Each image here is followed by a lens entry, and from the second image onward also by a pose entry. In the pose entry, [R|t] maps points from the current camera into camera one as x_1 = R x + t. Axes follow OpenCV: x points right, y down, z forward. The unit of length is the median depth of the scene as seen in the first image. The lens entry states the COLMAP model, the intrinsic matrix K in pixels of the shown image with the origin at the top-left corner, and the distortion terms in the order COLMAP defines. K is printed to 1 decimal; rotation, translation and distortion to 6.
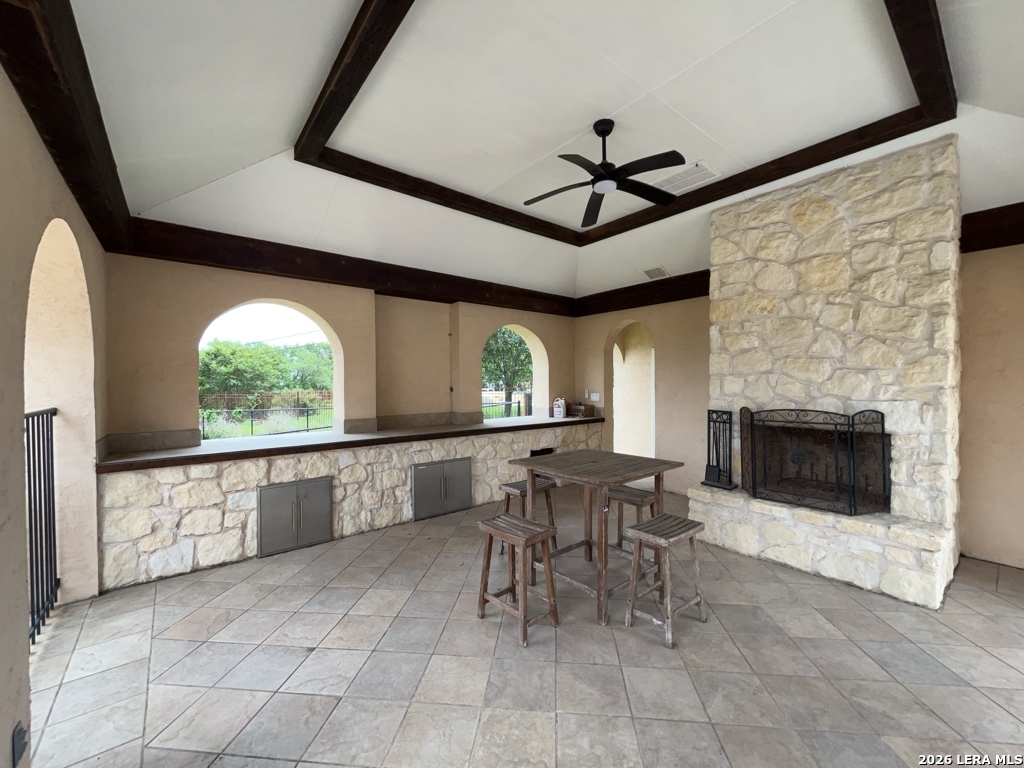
lens RADIAL K [[414.5, 0, 514.0], [0, 414.5, 383.2], [0, 0, 1]] dist [-0.002693, 0.000008]
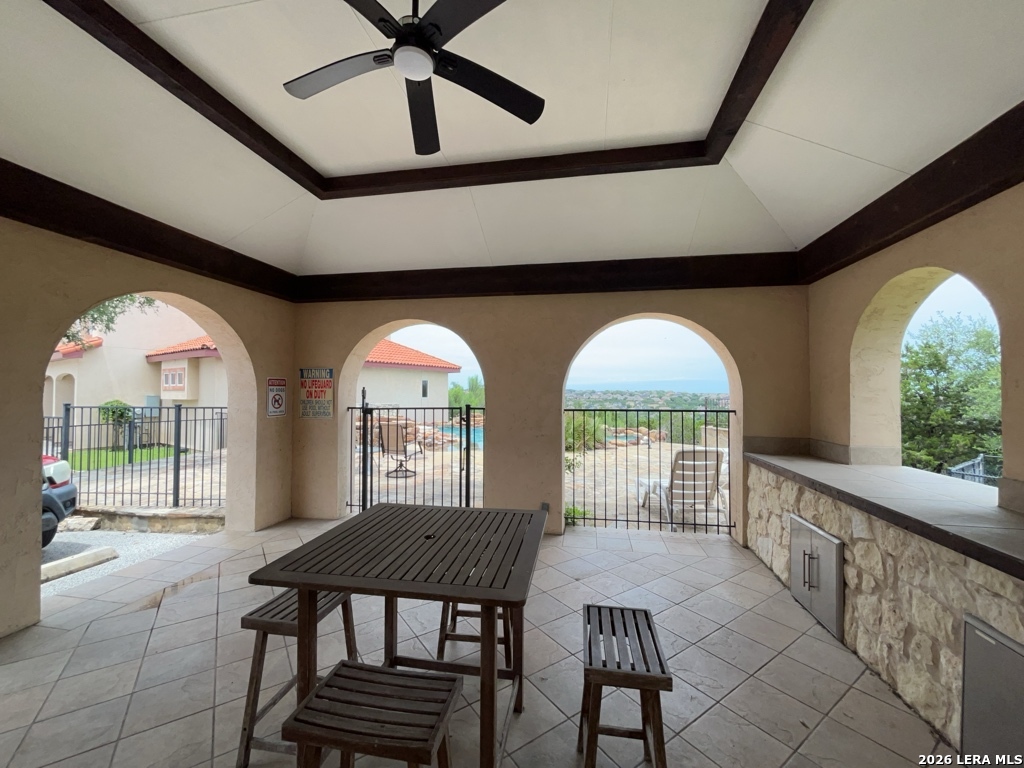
lens RADIAL K [[414.5, 0, 514.0], [0, 414.5, 383.2], [0, 0, 1]] dist [-0.002693, 0.000008]
pose [[-0.756393, 0.000556, -0.654117, 0.354316], [0.000766, 1.000000, -0.000037, -0.020081], [0.654117, -0.000529, -0.756393, 1.129725]]
